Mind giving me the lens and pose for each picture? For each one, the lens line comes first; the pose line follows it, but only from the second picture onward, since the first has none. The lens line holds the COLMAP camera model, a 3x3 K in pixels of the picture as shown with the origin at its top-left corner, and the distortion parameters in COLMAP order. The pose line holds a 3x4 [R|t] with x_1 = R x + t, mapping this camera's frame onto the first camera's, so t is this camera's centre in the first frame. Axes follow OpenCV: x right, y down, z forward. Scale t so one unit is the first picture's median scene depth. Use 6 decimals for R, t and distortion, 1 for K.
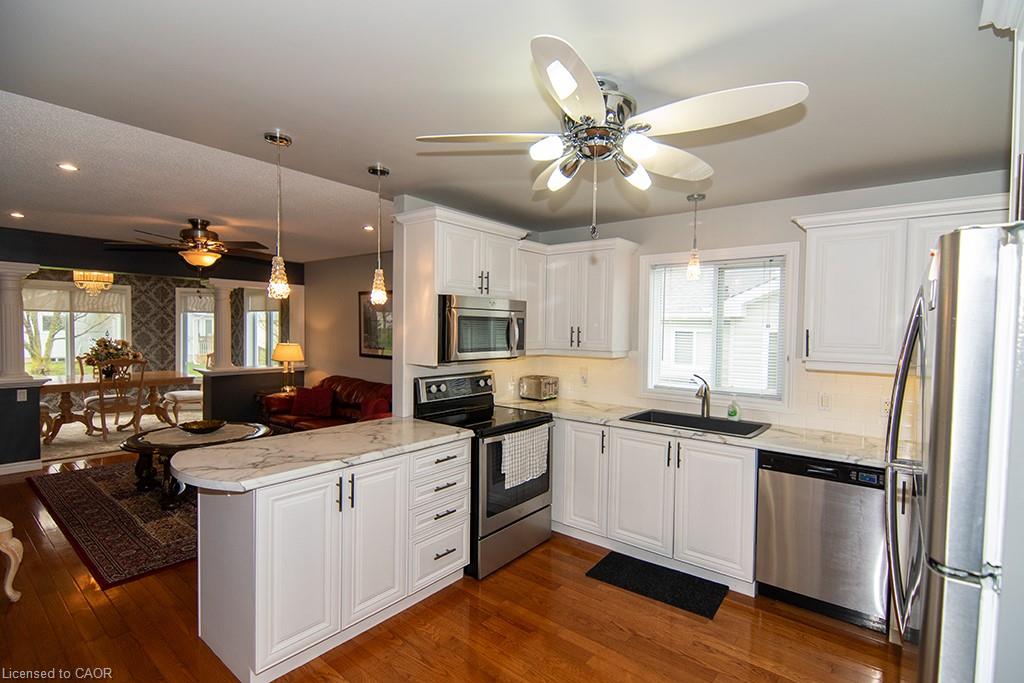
lens RADIAL K [[485.6, 0, 514.8], [0, 485.6, 341.7], [0, 0, 1]] dist [-0.004616, -0.002783]
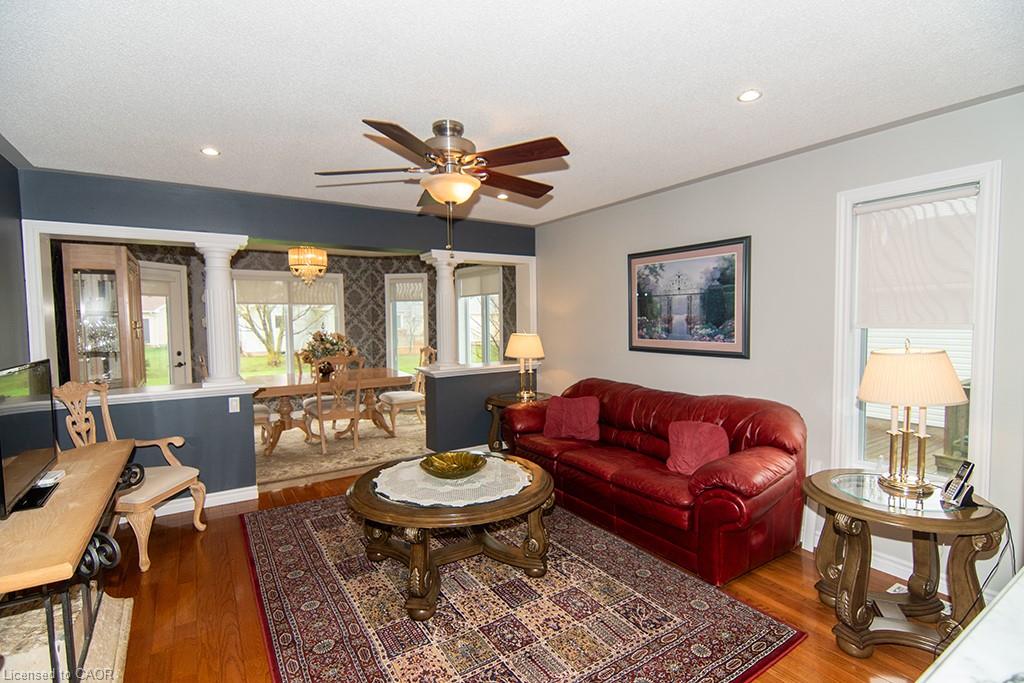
lens RADIAL K [[485.6, 0, 511.8], [0, 485.6, 343.7], [0, 0, 1]] dist [-0.004616, -0.002783]
pose [[0.946588, -0.010511, -0.322276, -0.241378], [0.017859, 0.999643, 0.019852, 0.003647], [0.321952, -0.024547, 0.946438, 0.283565]]
